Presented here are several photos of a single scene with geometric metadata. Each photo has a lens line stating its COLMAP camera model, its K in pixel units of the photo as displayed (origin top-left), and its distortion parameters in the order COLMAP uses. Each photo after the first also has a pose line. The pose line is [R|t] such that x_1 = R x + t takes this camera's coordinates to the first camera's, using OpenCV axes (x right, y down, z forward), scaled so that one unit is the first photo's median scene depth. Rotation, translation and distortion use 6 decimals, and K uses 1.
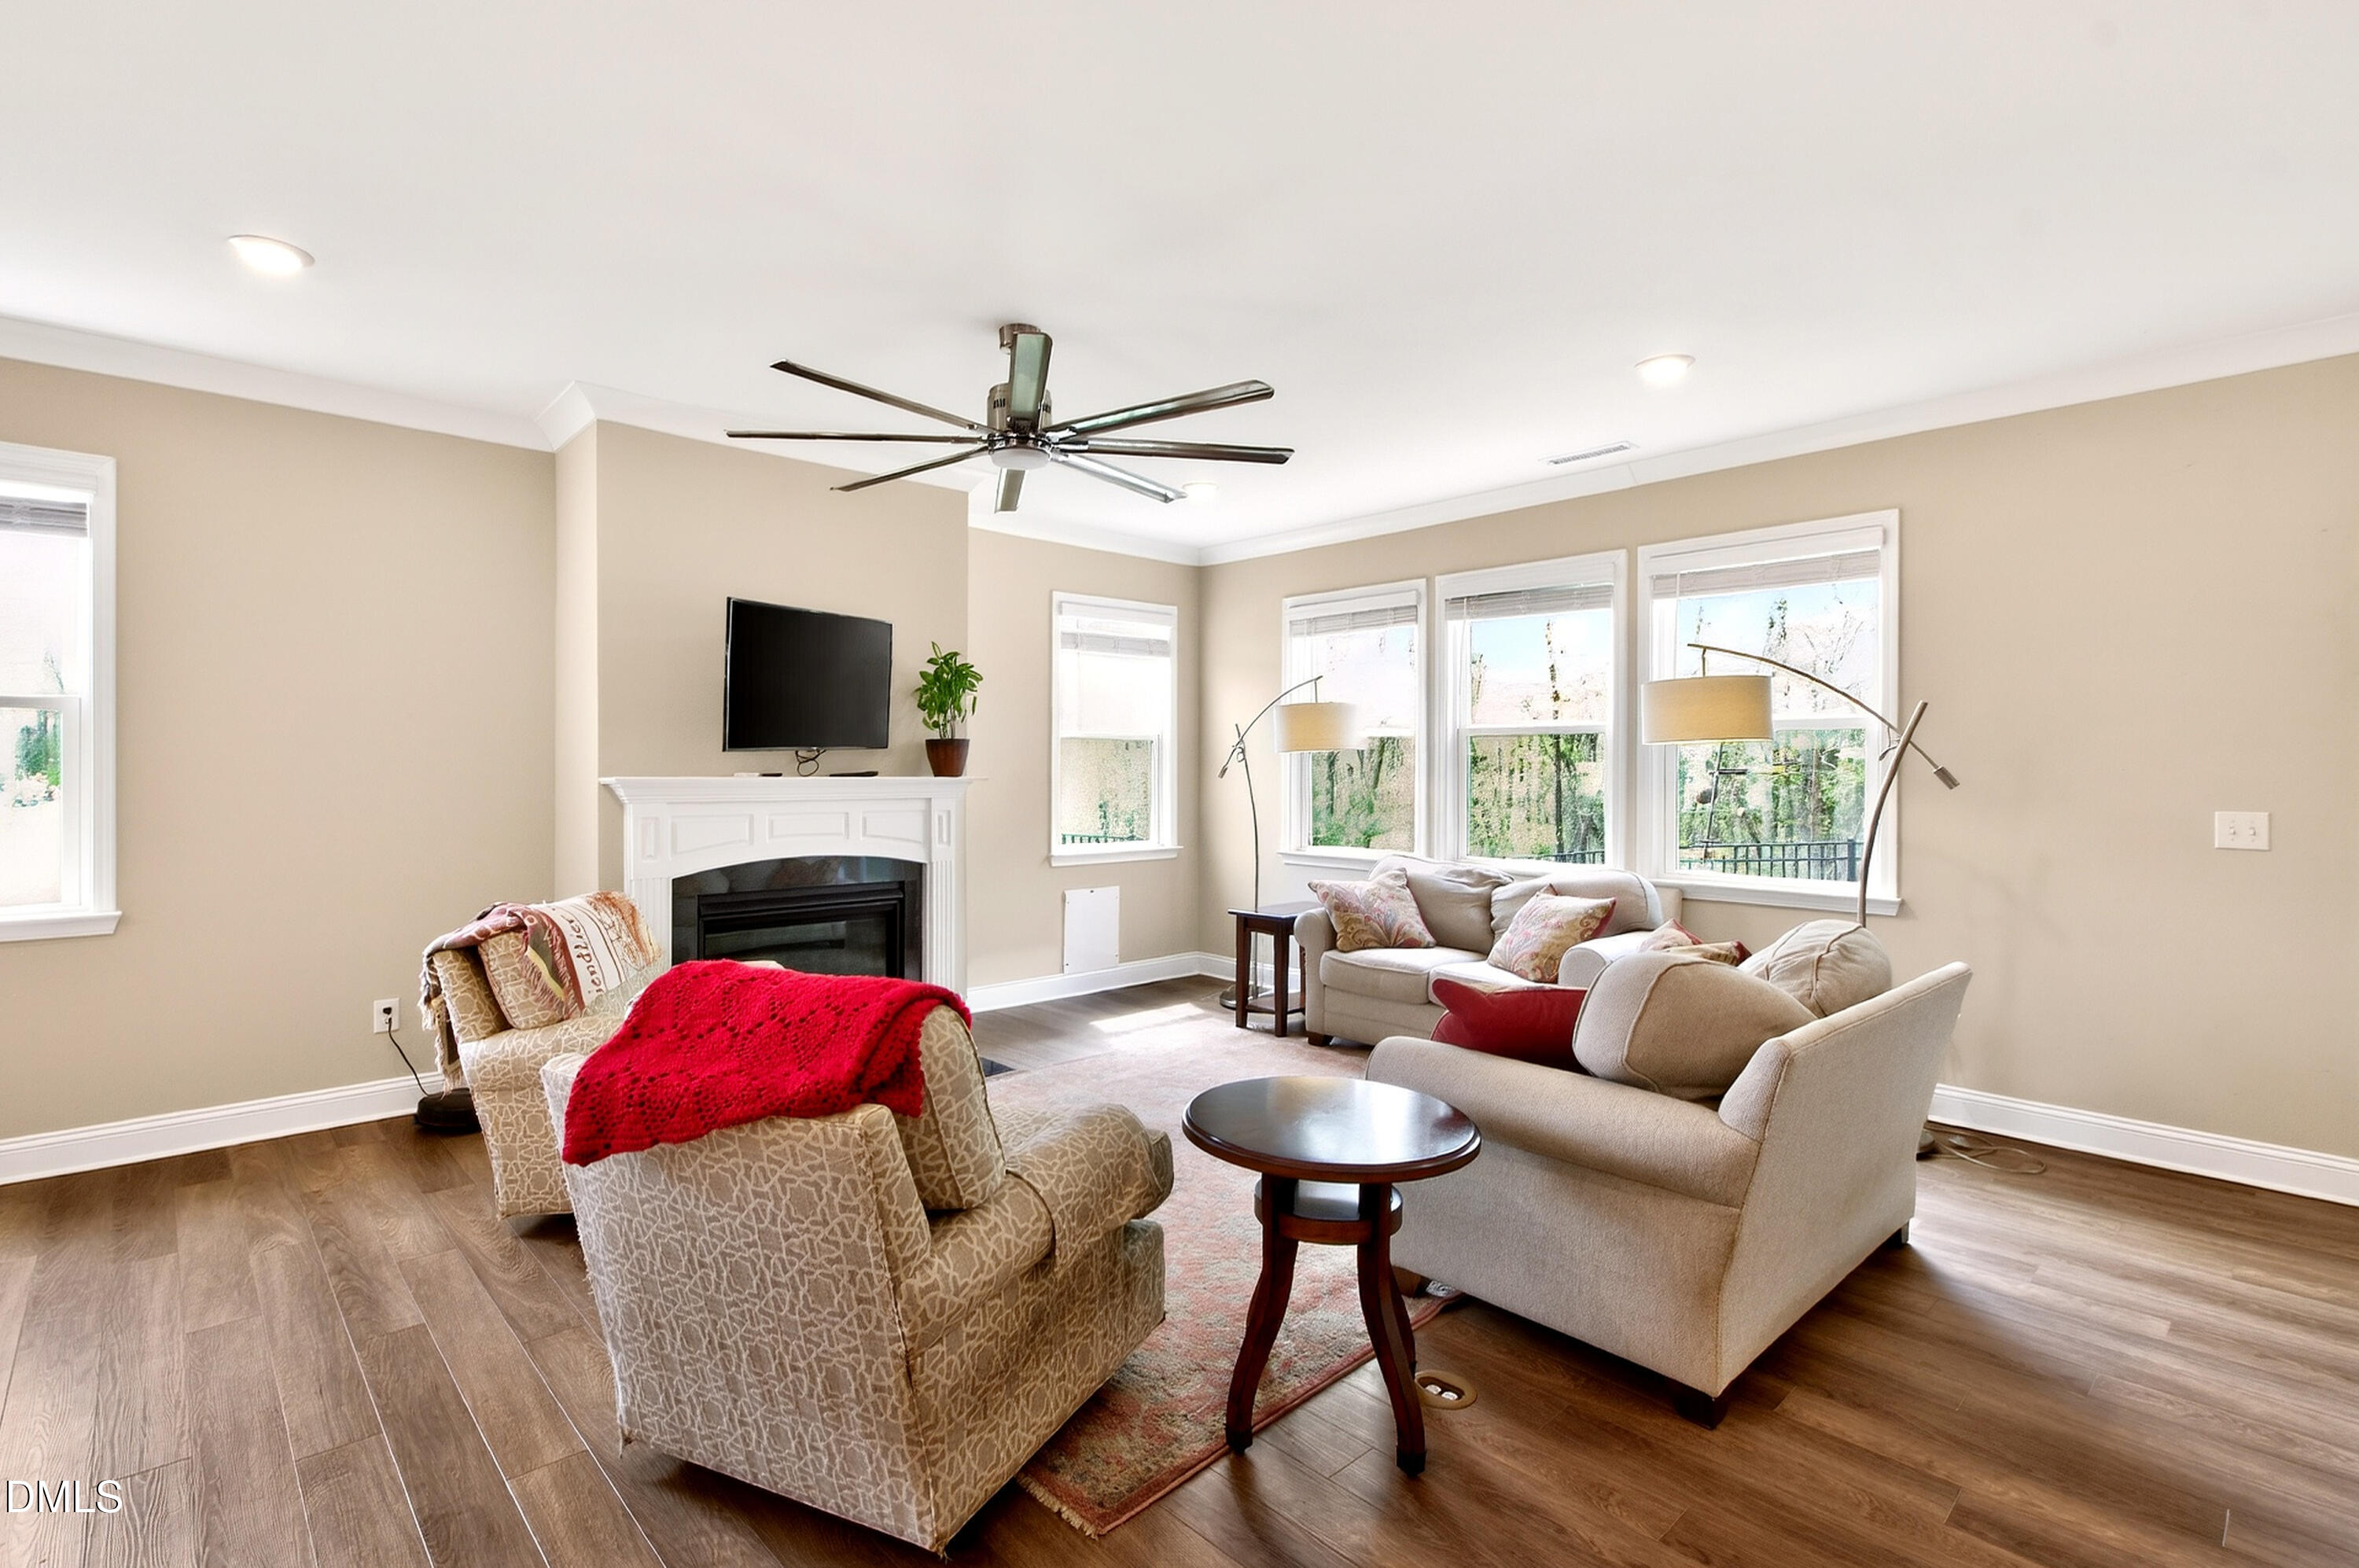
lens RADIAL K [[1063.0, 0, 1176.7], [0, 1063.0, 750.5], [0, 0, 1]] dist [-0.003499, -0.001201]
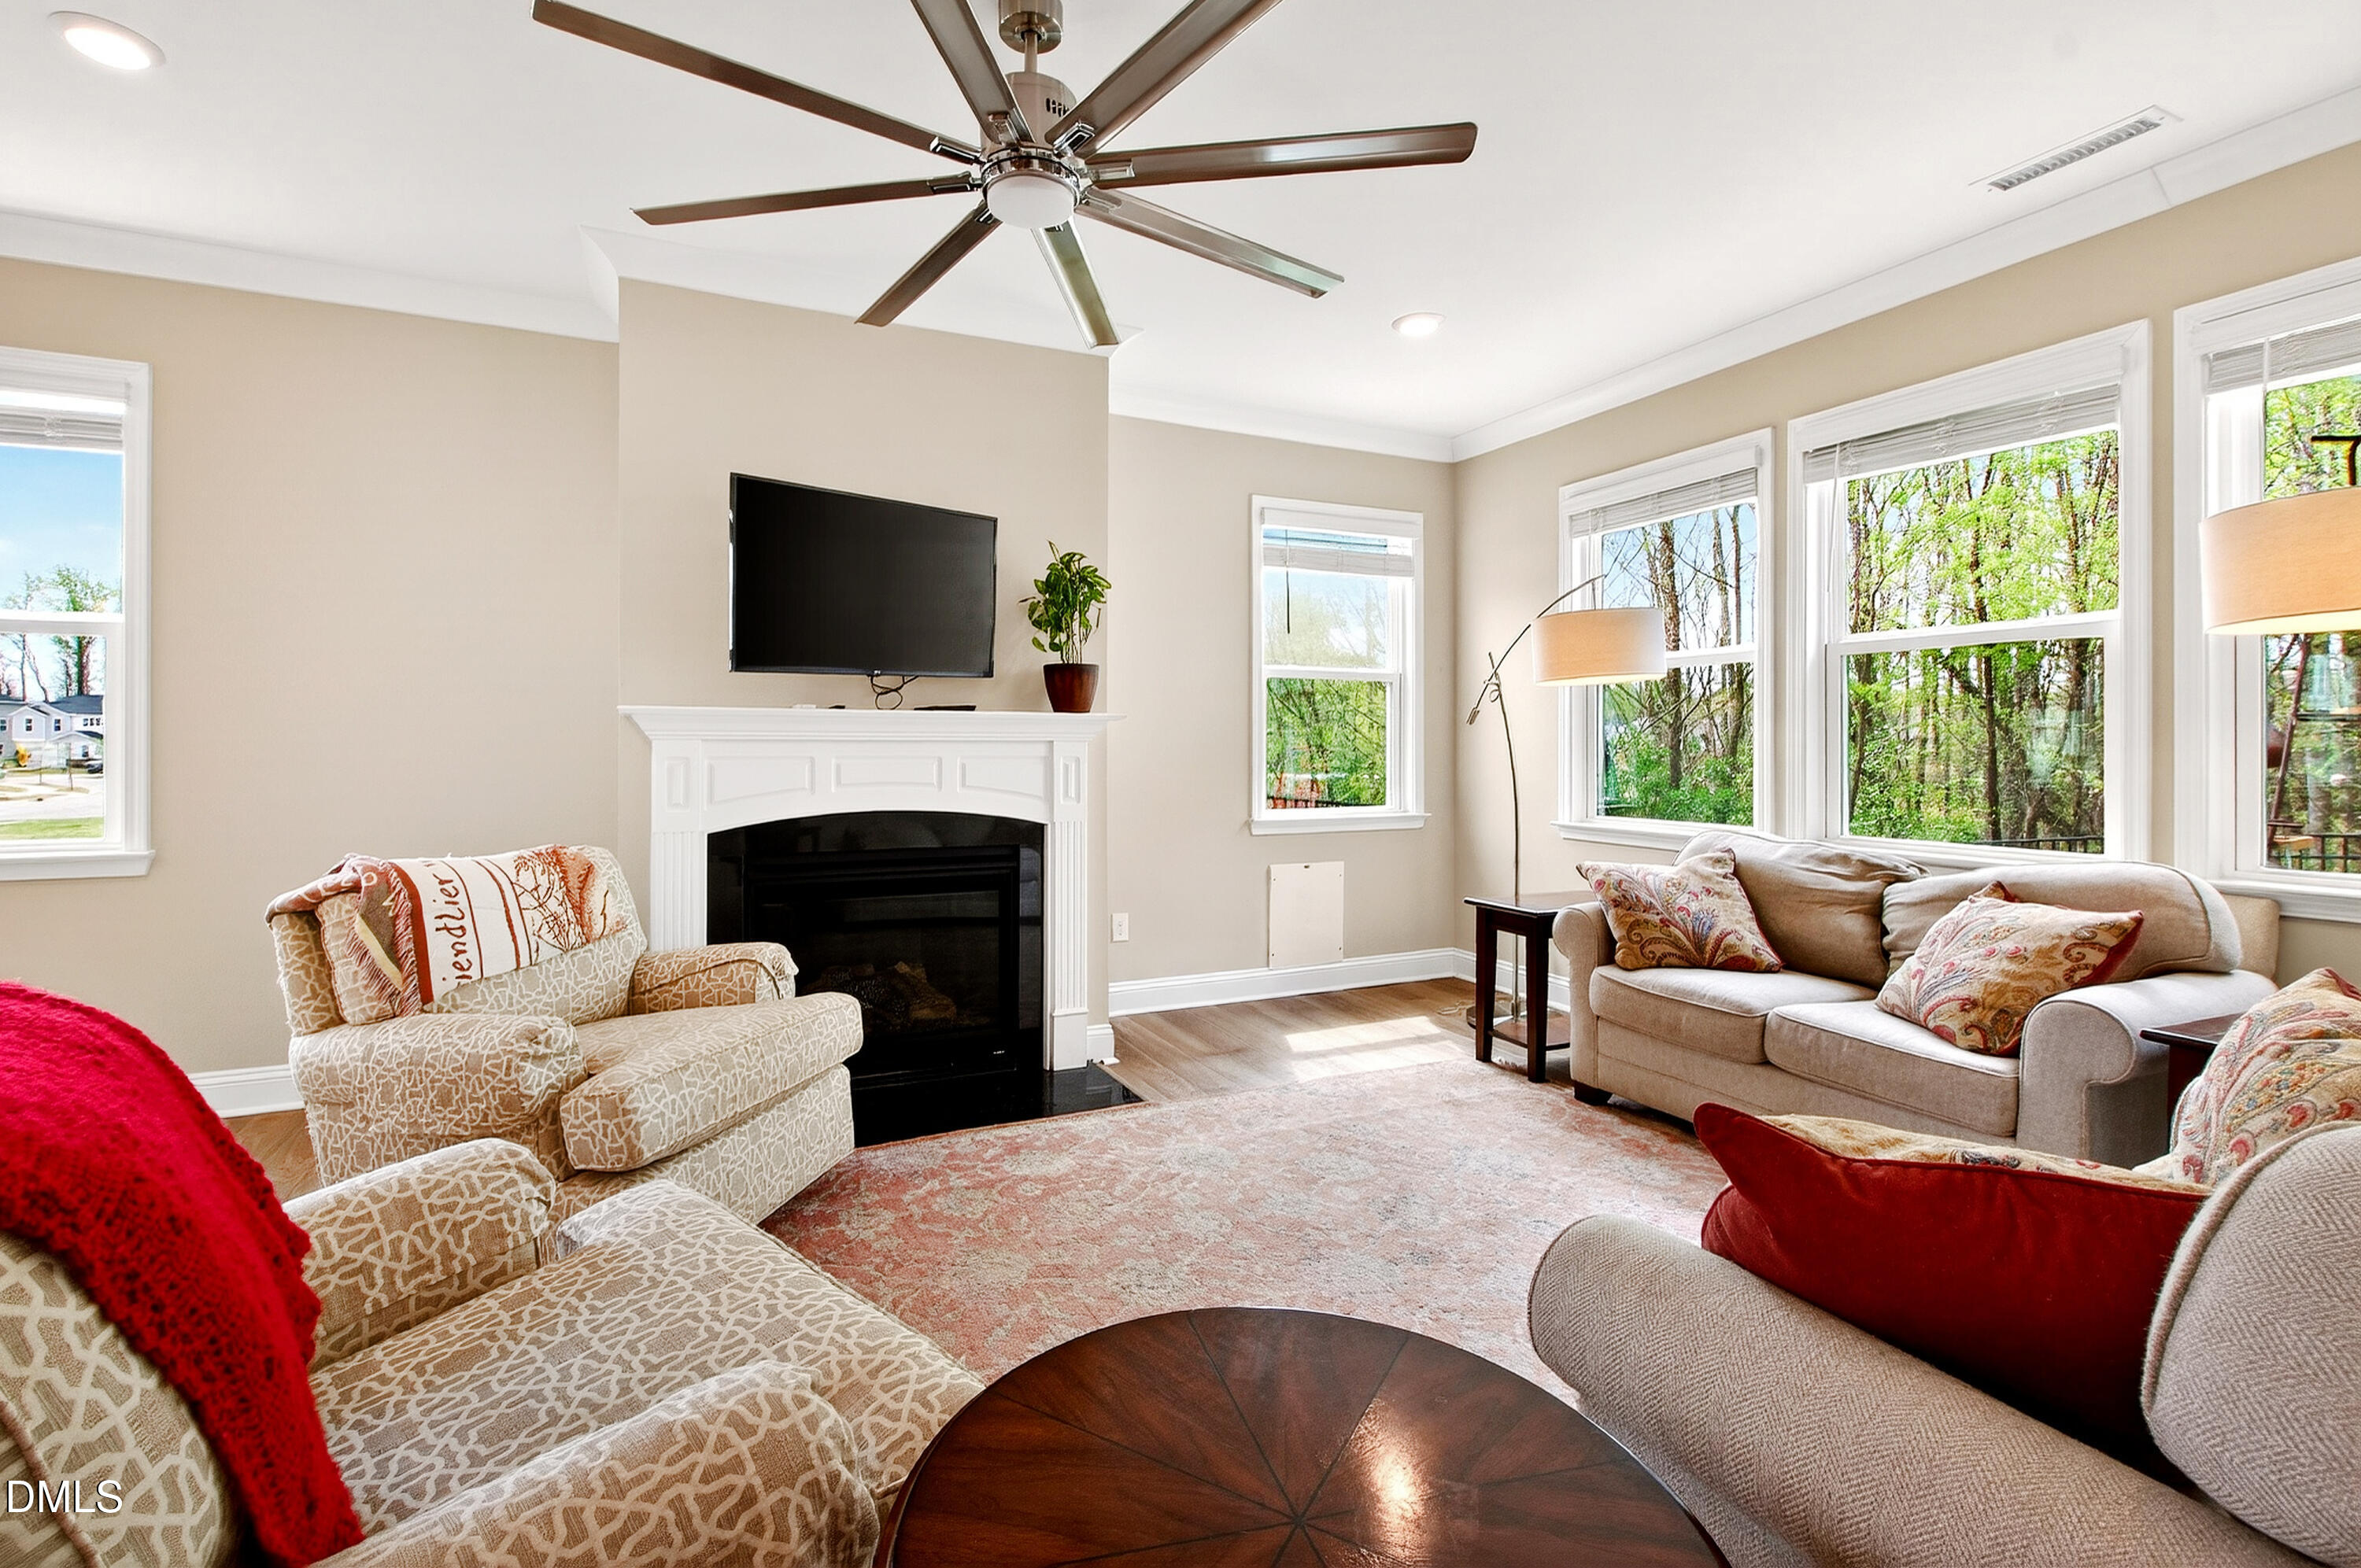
lens RADIAL K [[1024.4, 0, 1180.9], [0, 1024.4, 729.6], [0, 0, 1]] dist [0.006611, -0.000212]
pose [[0.949000, -0.007010, -0.315198, 0.095575], [0.007261, 0.999974, -0.000380, 0.035958], [0.315192, -0.001928, 0.949026, 0.296687]]
